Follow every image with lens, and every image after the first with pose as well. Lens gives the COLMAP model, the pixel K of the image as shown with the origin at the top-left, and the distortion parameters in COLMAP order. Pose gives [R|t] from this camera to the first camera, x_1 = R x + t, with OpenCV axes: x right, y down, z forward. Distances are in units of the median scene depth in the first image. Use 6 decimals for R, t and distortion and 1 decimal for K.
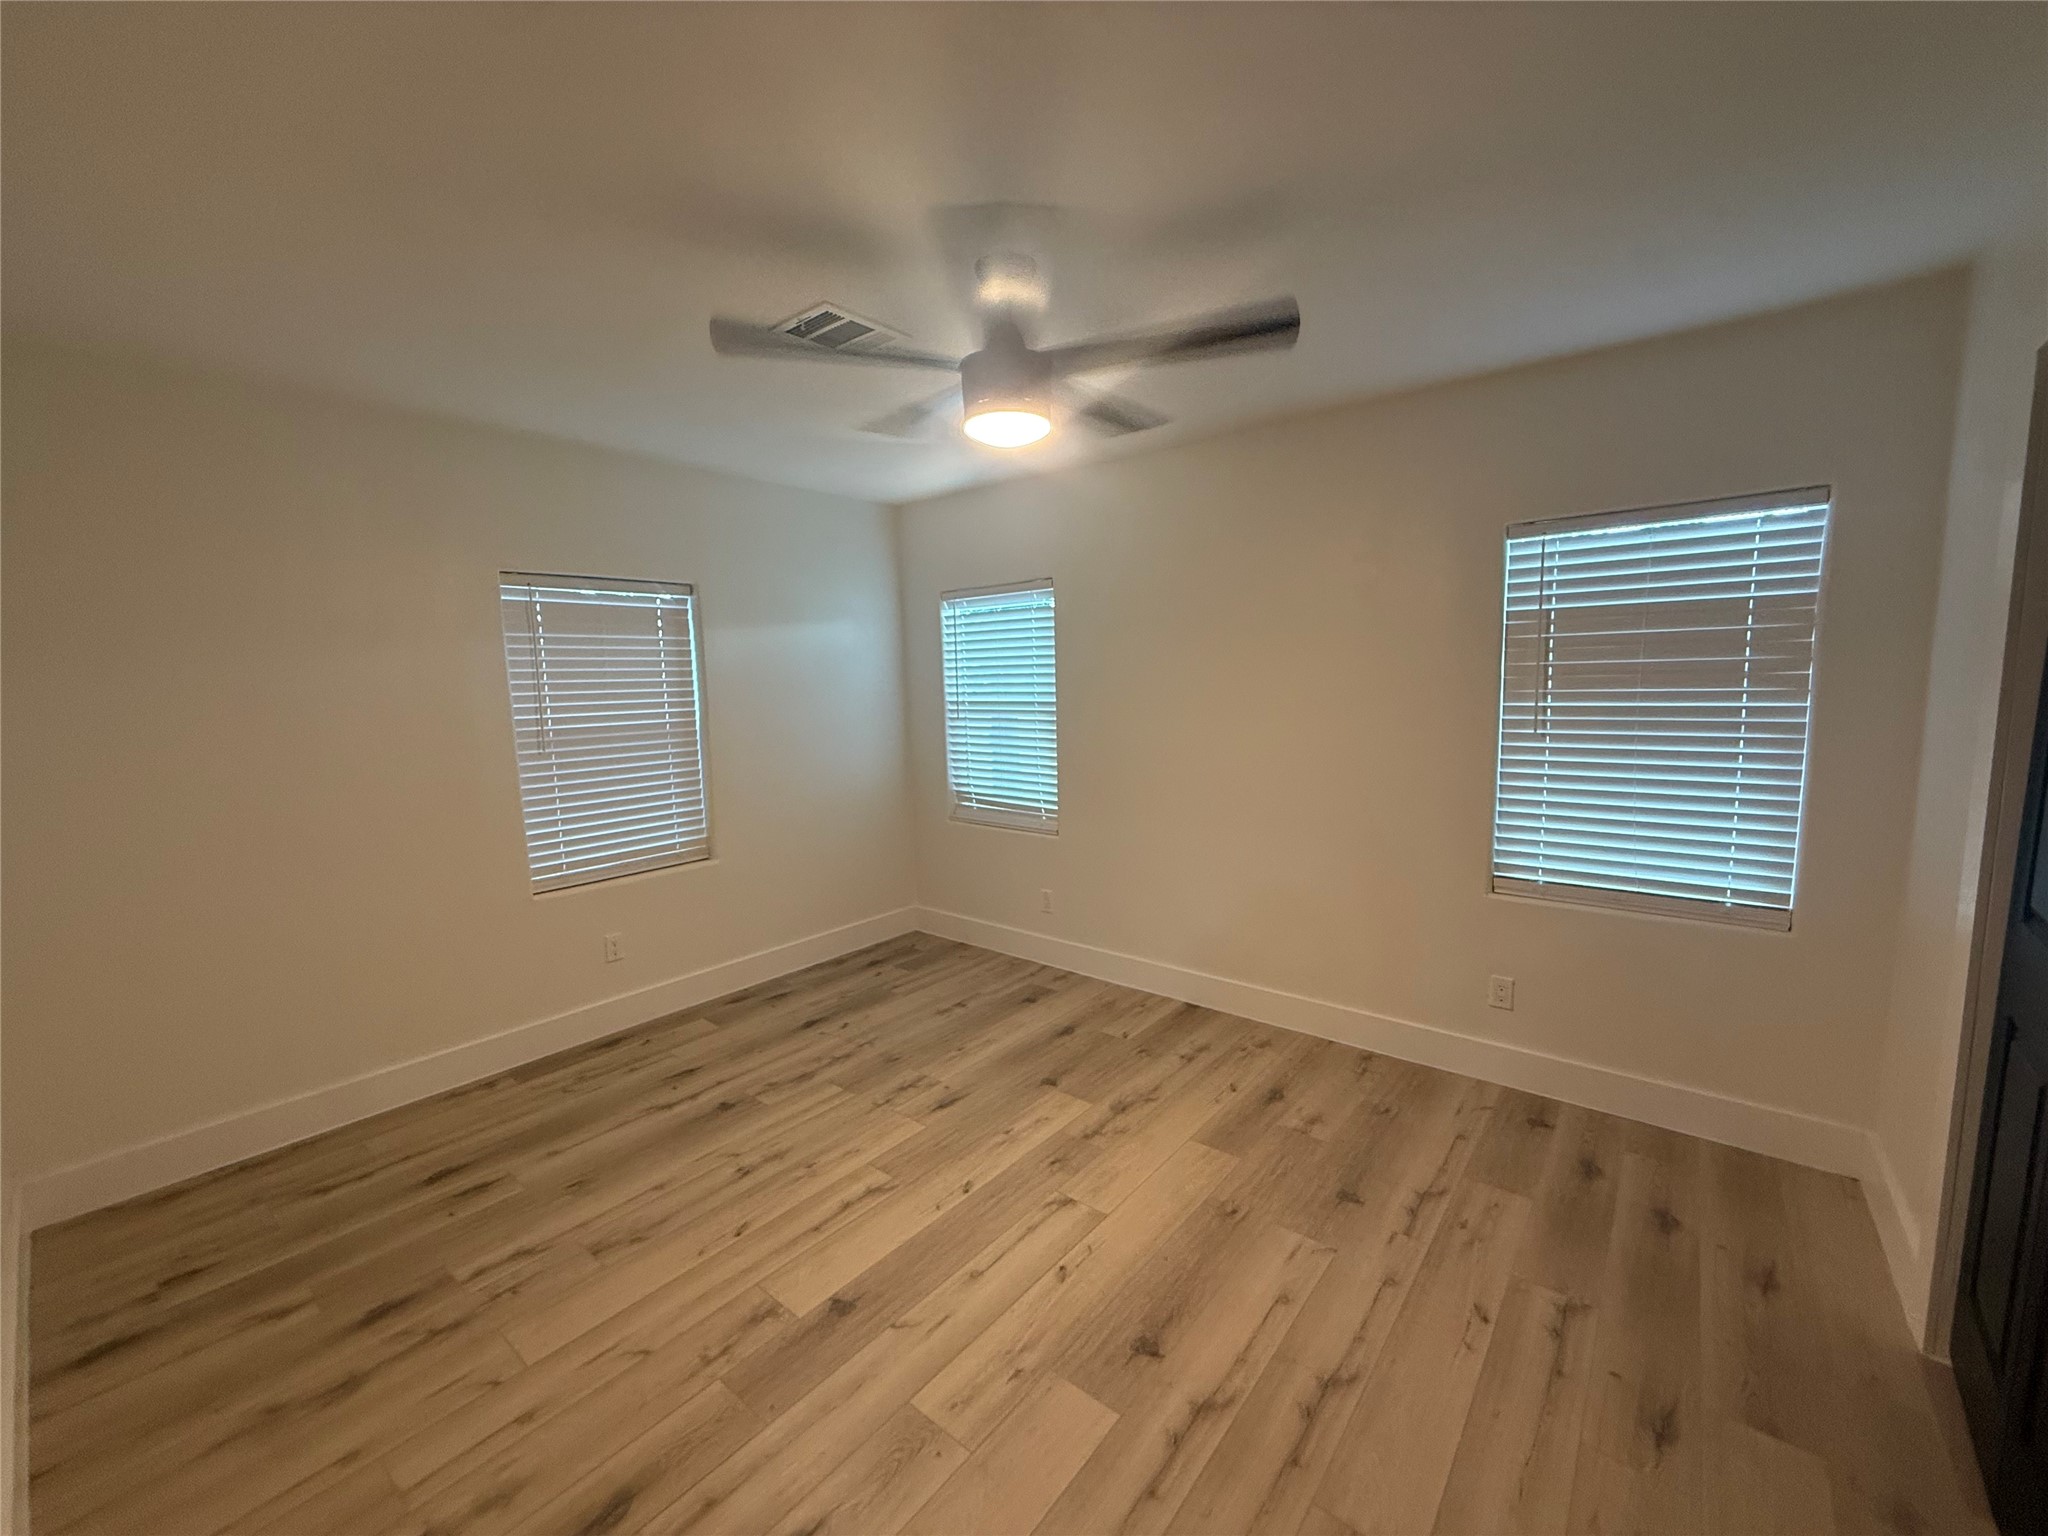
lens RADIAL K [[817.8, 0, 1019.3], [0, 817.8, 767.5], [0, 0, 1]] dist [-0.000335, 0.000253]
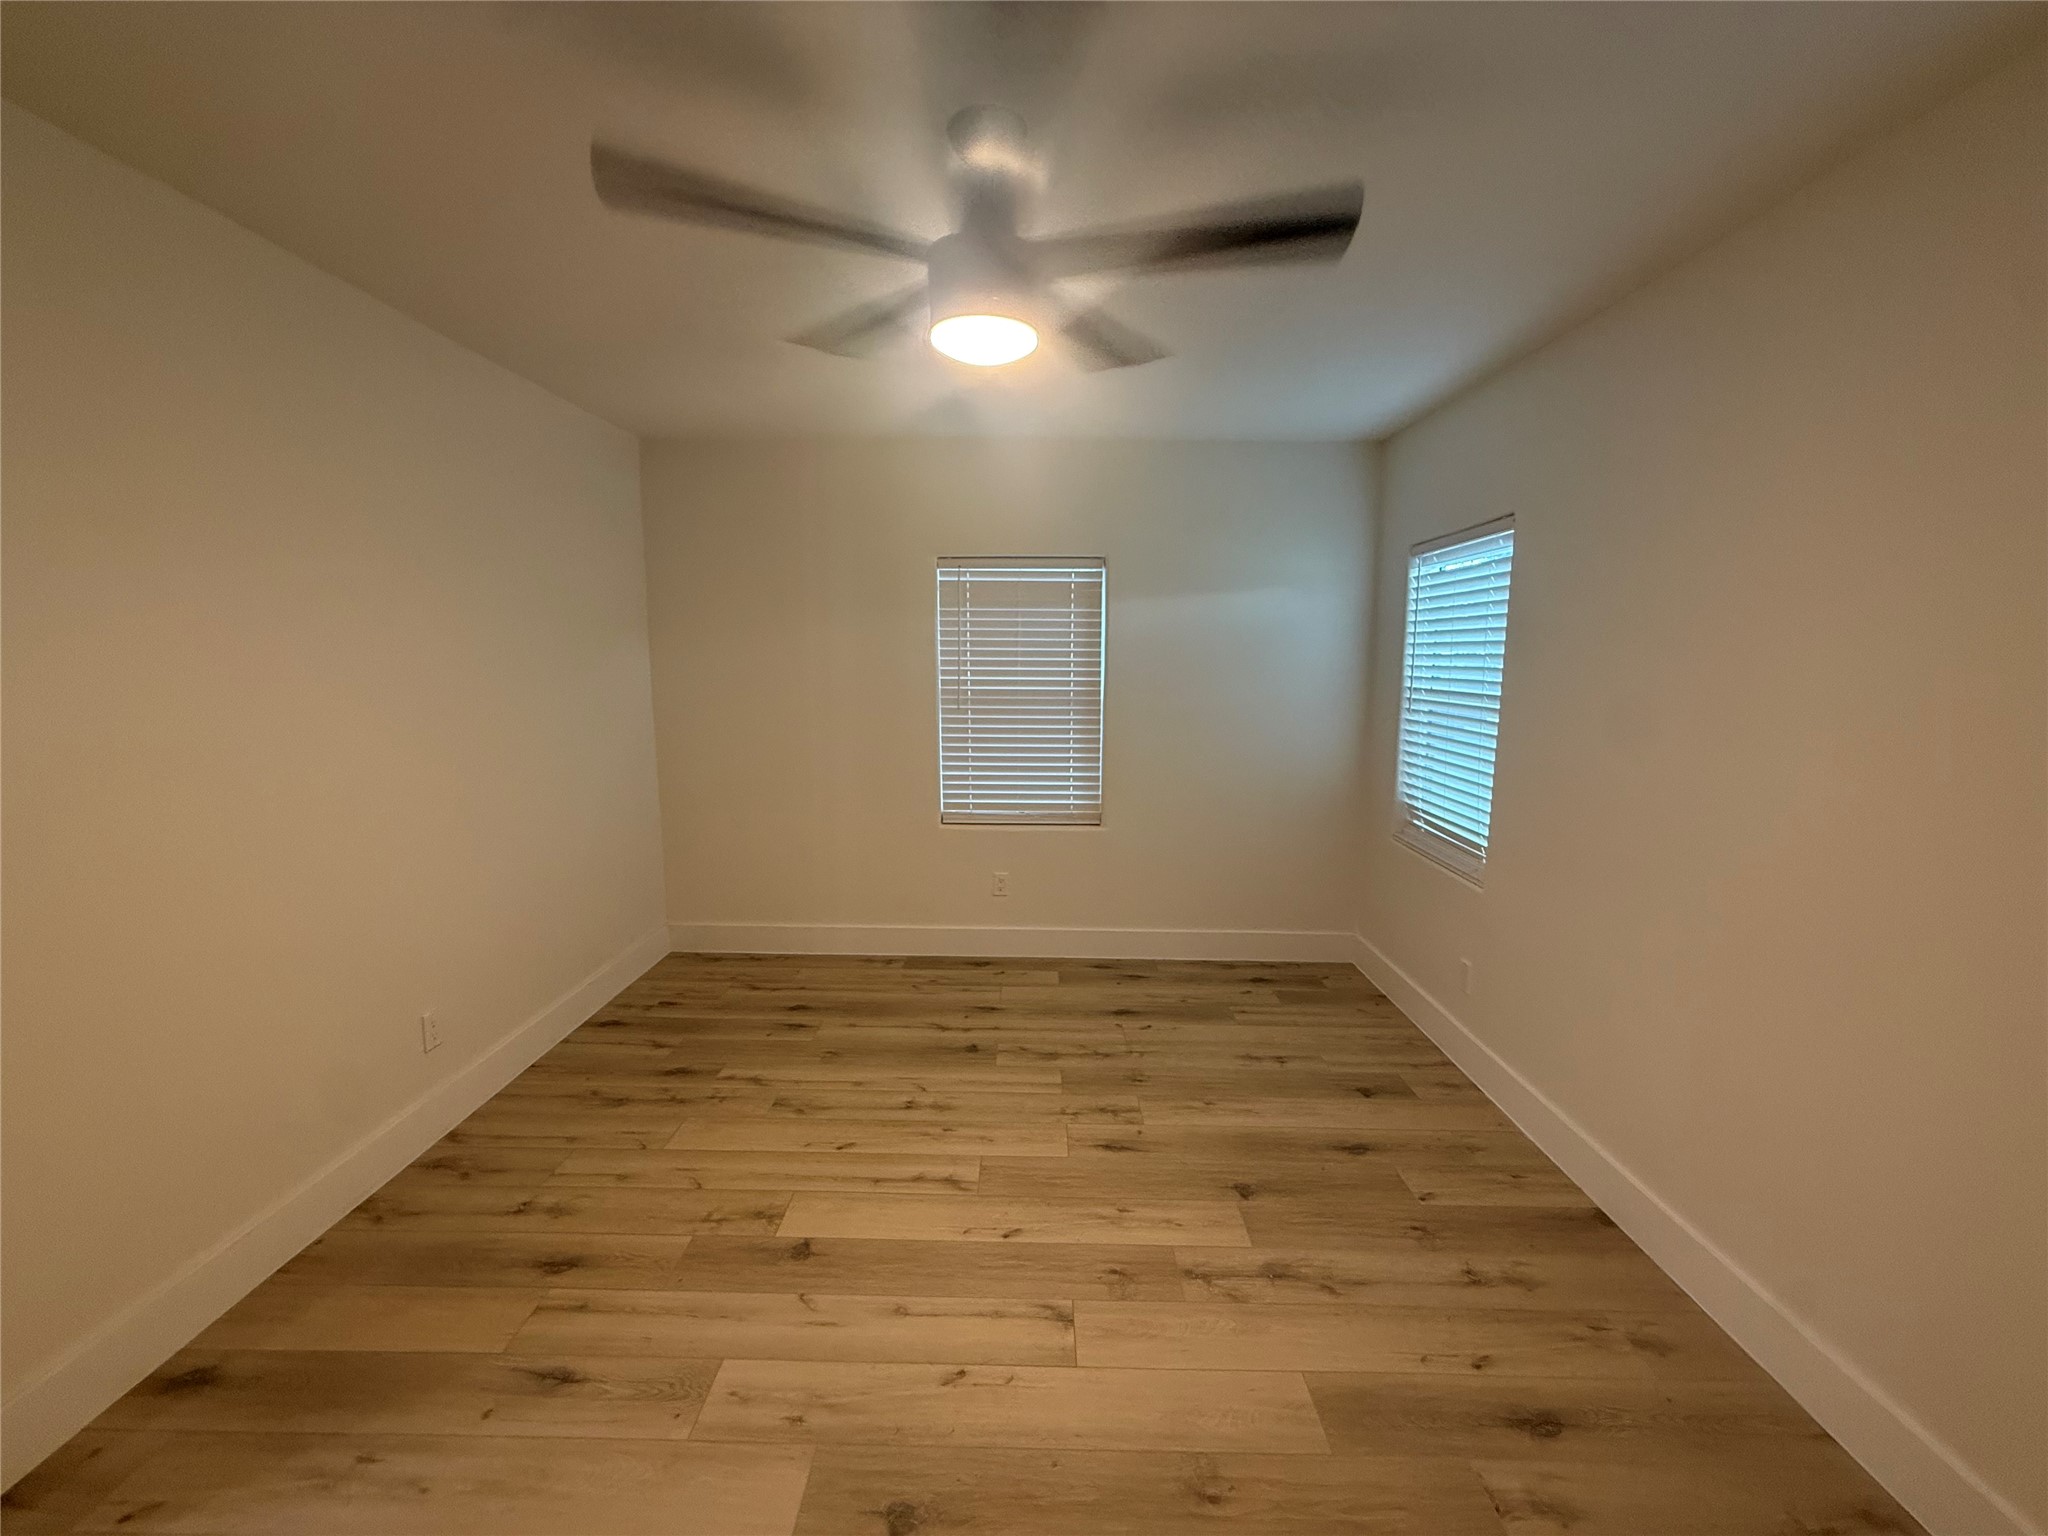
lens RADIAL K [[817.8, 0, 1033.2], [0, 817.8, 767.7], [0, 0, 1]] dist [-0.000335, 0.000253]
pose [[0.625395, 0.134454, -0.768638, 0.450255], [-0.109958, 0.990399, 0.083779, -0.047794], [0.772522, 0.032123, 0.634175, 0.356375]]
